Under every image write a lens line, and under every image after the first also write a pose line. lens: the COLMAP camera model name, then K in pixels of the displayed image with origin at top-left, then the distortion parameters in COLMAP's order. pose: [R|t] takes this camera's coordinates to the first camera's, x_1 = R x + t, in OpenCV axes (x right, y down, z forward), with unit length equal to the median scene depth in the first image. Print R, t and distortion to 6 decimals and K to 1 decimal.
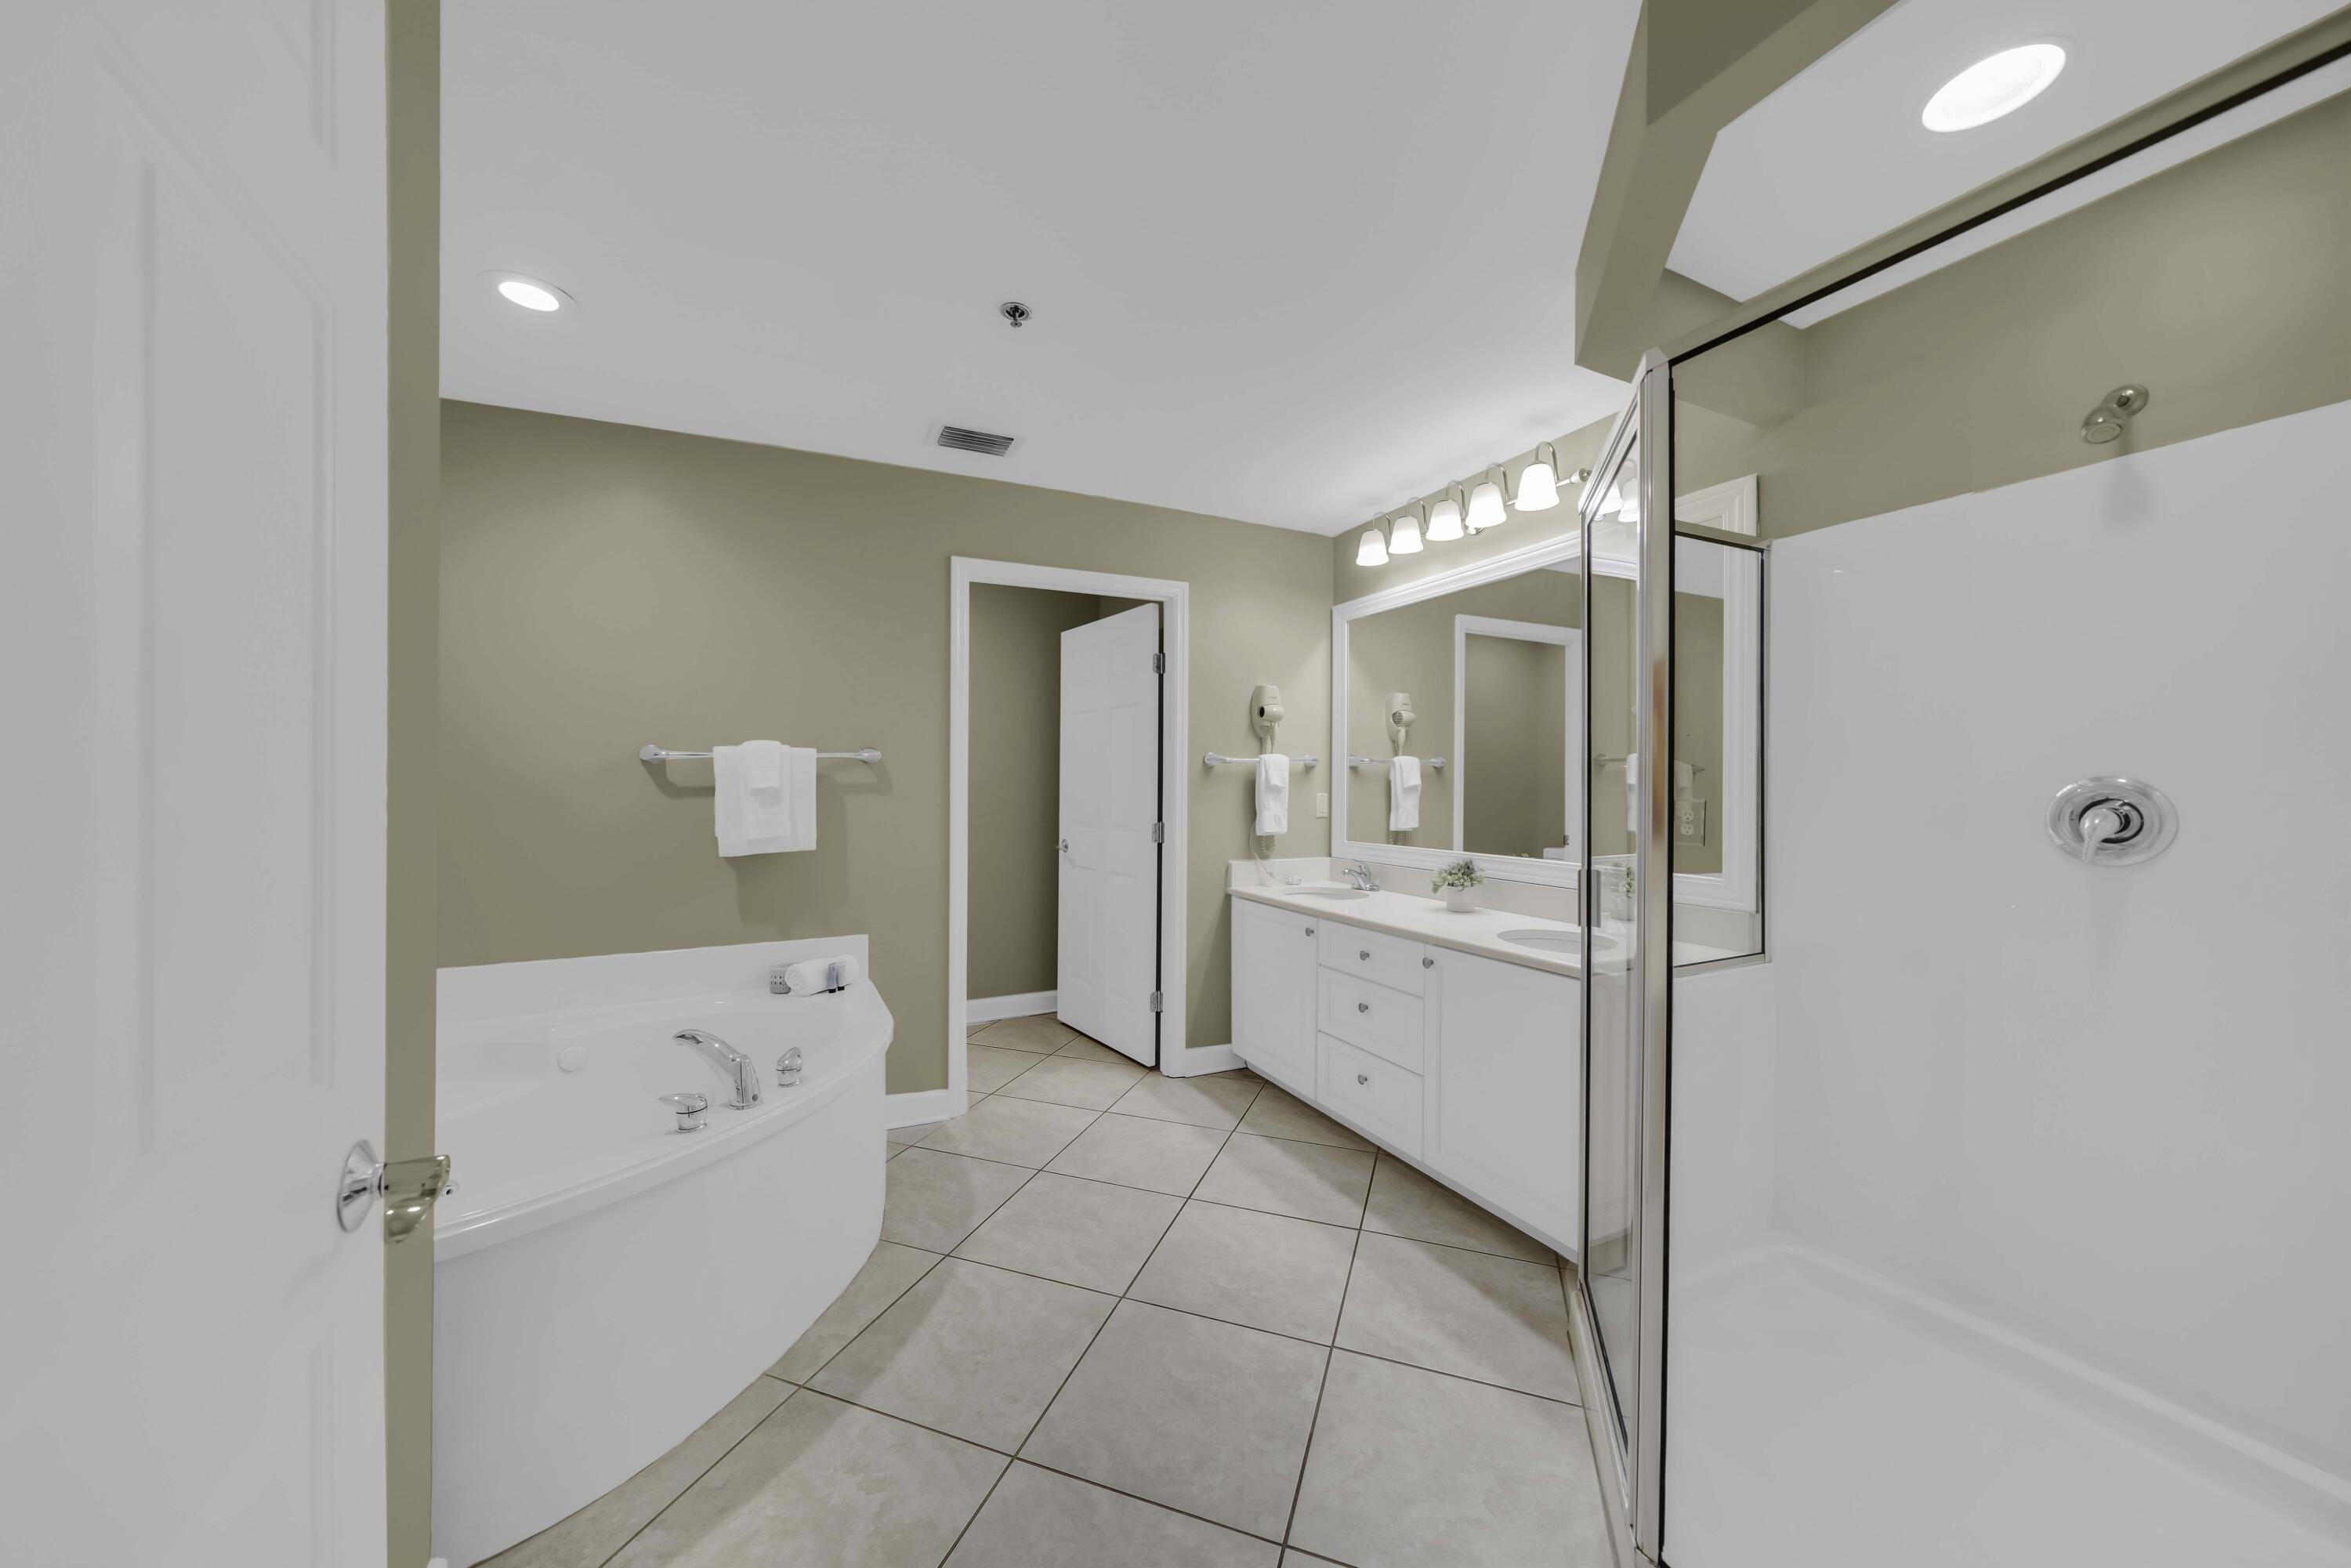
lens RADIAL K [[813.5, 0, 1164.0], [0, 813.5, 783.7], [0, 0, 1]] dist [-0.001528, -0.000037]
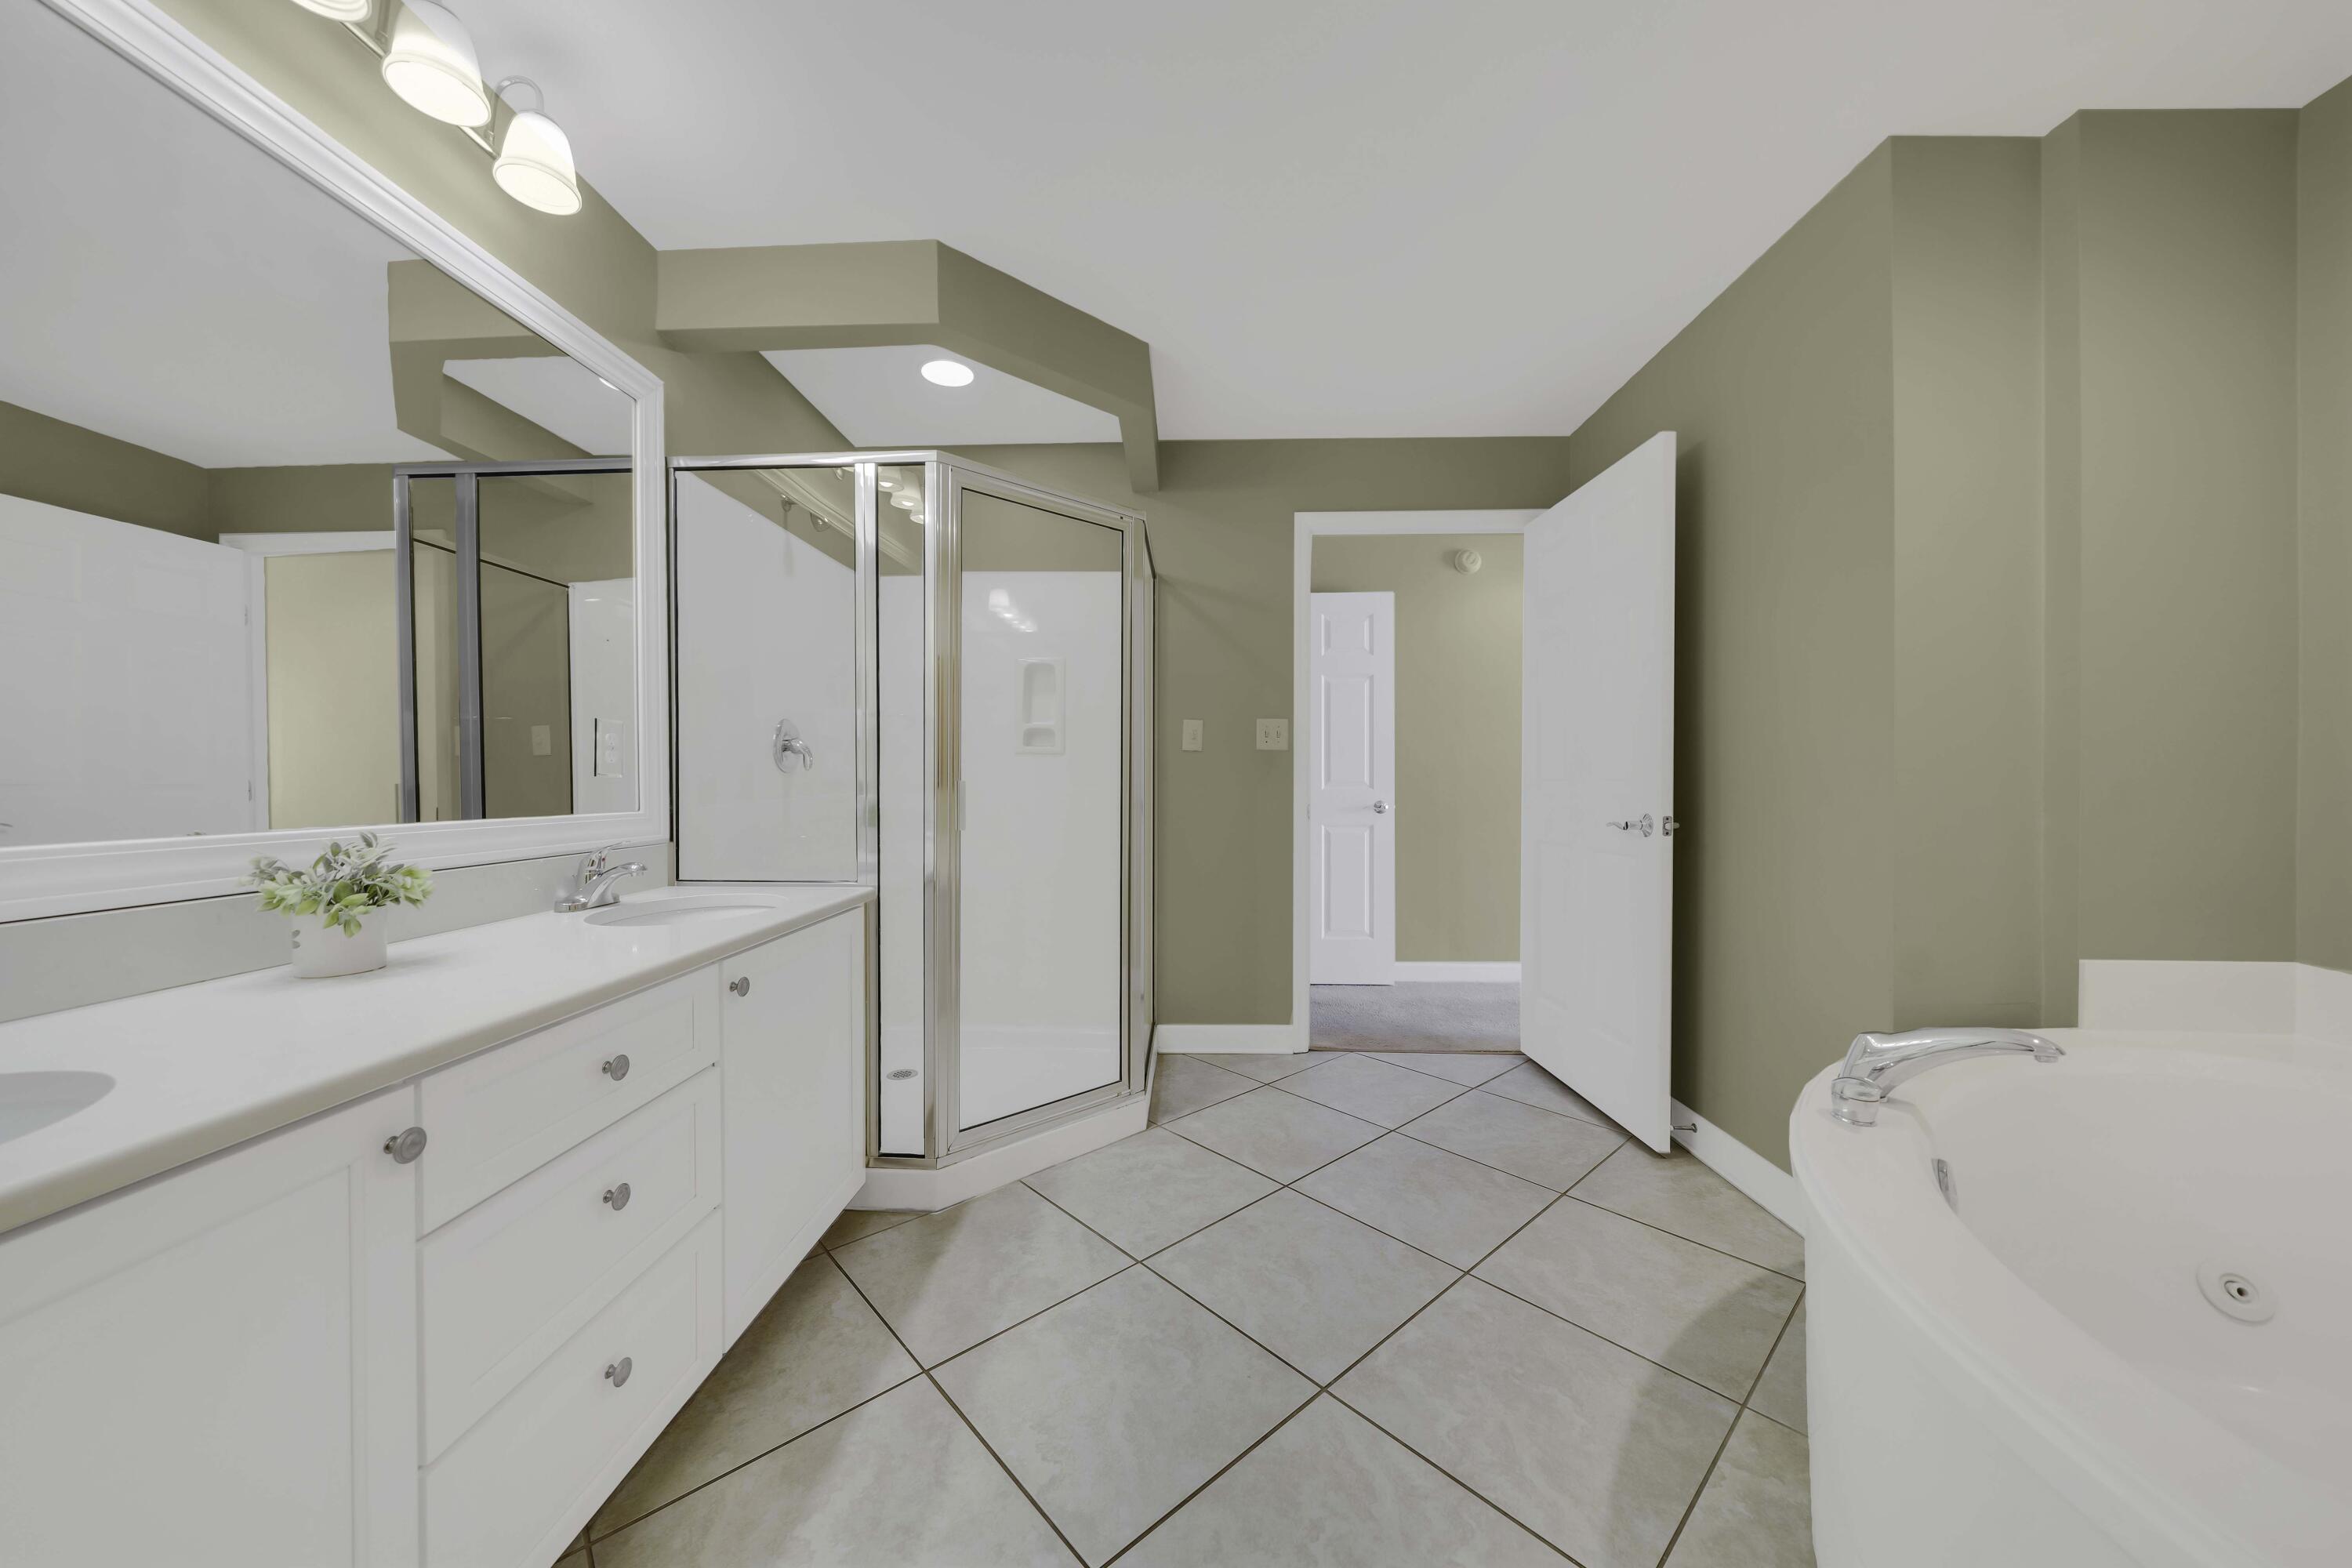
lens RADIAL K [[760.4, 0, 1186.2], [0, 760.4, 786.6], [0, 0, 1]] dist [-0.000769, -0.000036]
pose [[-0.886863, -0.010232, 0.461920, -0.253571], [-0.006024, 0.999926, 0.010583, 0.089224], [-0.461994, 0.006604, -0.886858, 1.683373]]
